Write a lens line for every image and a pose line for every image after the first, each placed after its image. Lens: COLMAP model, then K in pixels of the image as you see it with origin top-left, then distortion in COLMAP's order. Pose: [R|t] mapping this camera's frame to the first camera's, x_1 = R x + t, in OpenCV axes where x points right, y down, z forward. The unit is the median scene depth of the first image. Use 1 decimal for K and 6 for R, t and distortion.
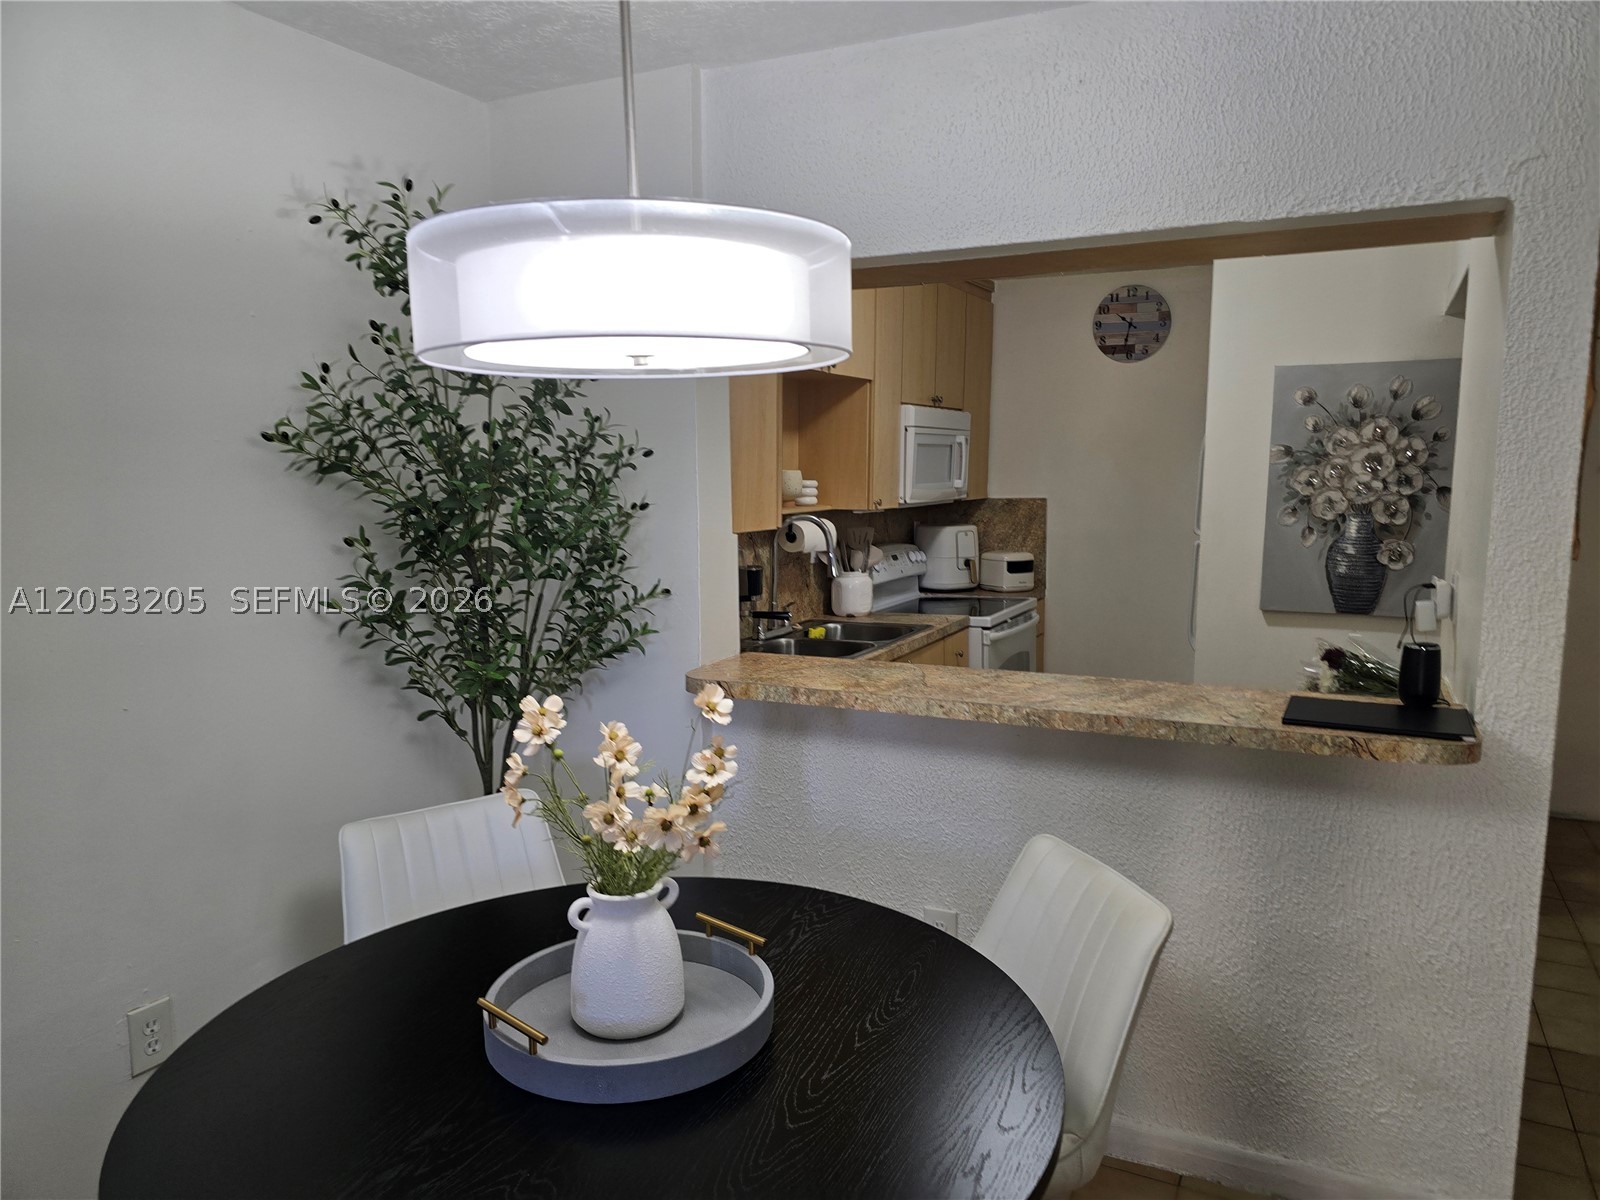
lens RADIAL K [[1077.6, 0, 815.8], [0, 1077.6, 607.7], [0, 0, 1]] dist [0.016868, -0.009997]
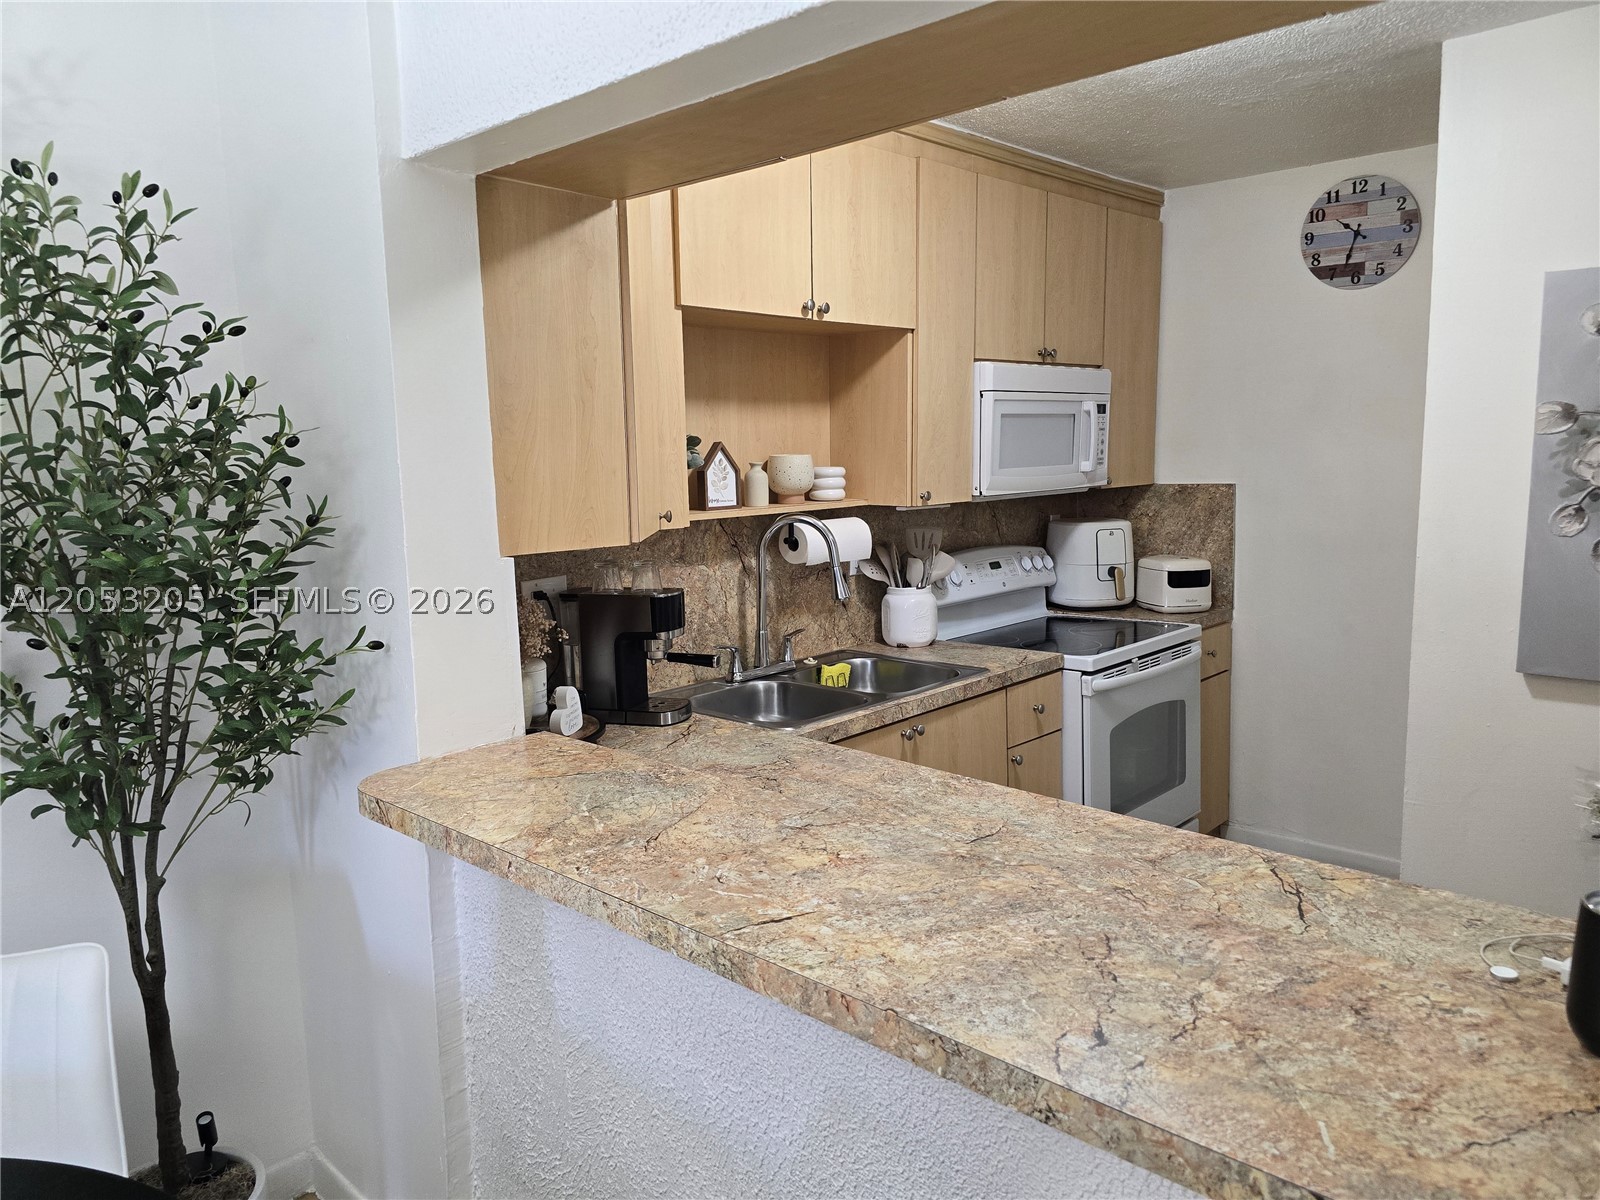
lens RADIAL K [[1077.6, 0, 802.8], [0, 1077.6, 581.9], [0, 0, 1]] dist [0.016868, -0.009997]
pose [[0.952126, 0.024043, -0.304760, 0.243280], [-0.024022, 0.999704, 0.003818, -0.048178], [0.304762, 0.003685, 0.952421, 0.333657]]
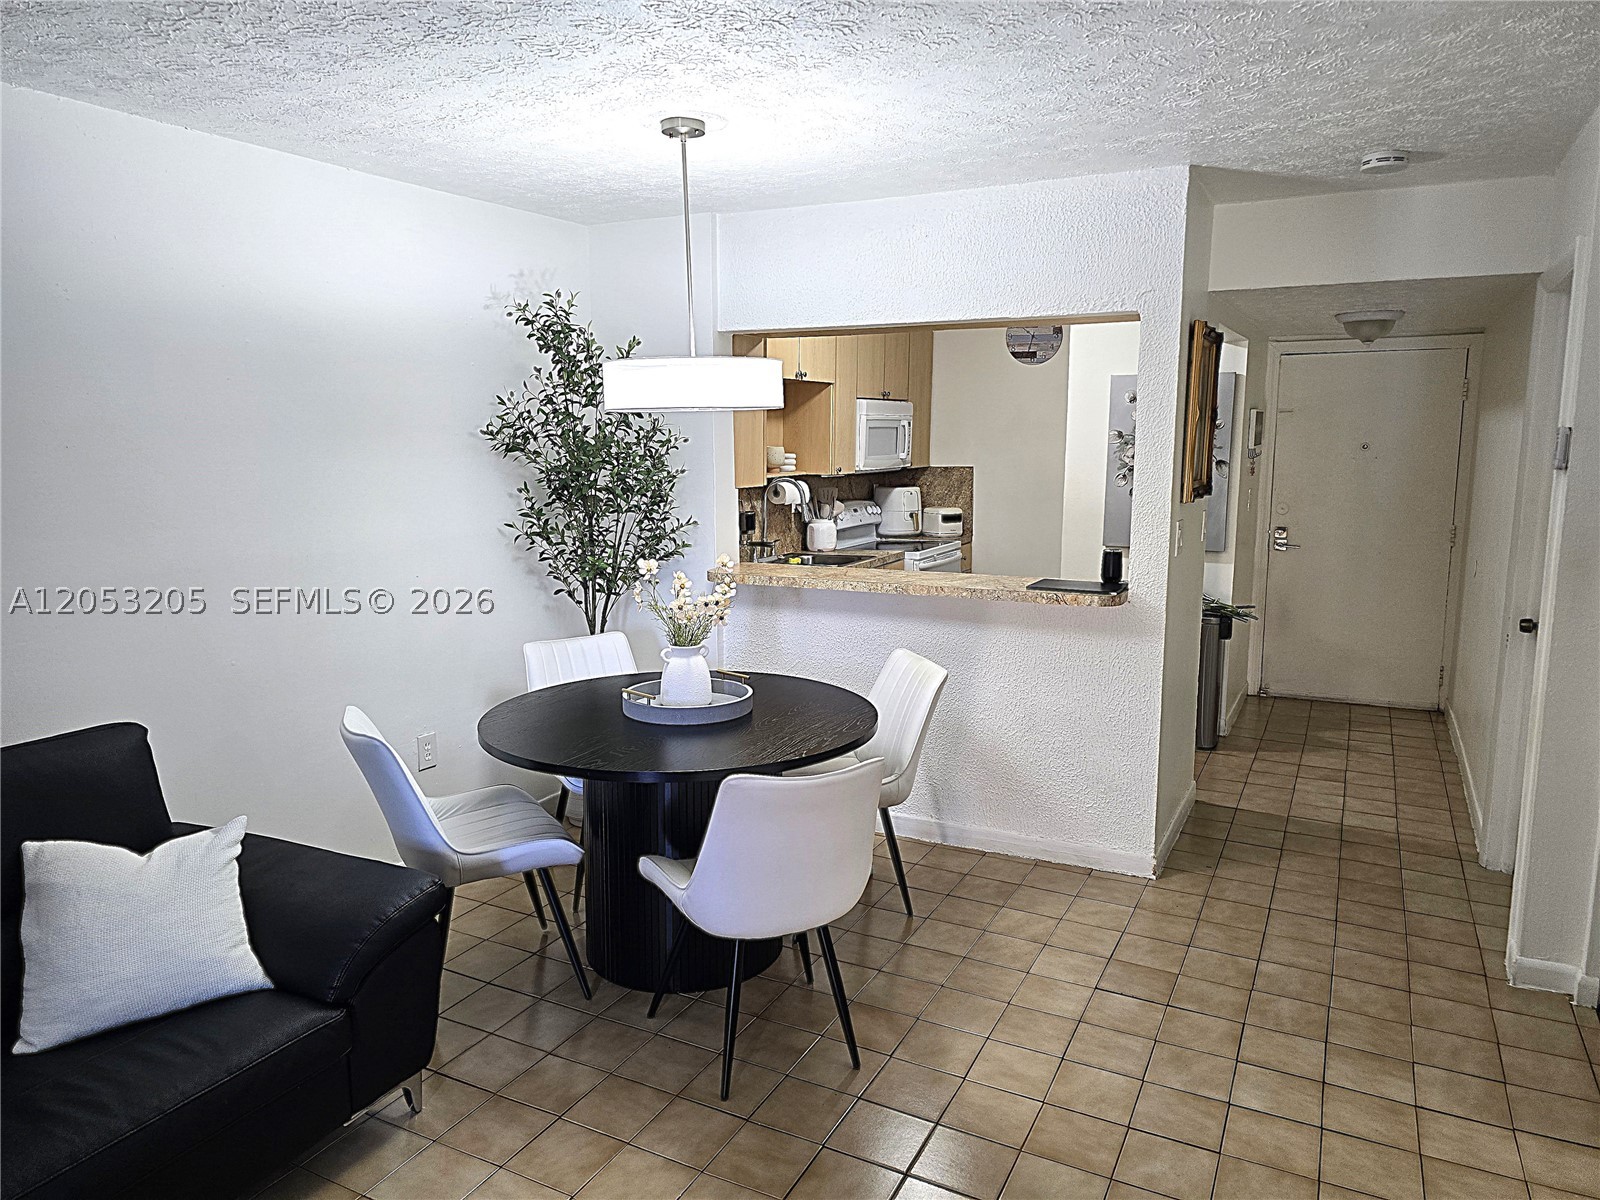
lens RADIAL K [[1077.6, 0, 815.7], [0, 1077.6, 633.5], [0, 0, 1]] dist [0.016868, -0.009997]
pose [[0.999968, 0.004985, -0.006193, 0.044483], [-0.004644, 0.998537, 0.053867, 0.049718], [0.006453, -0.053837, 0.998529, -0.511712]]
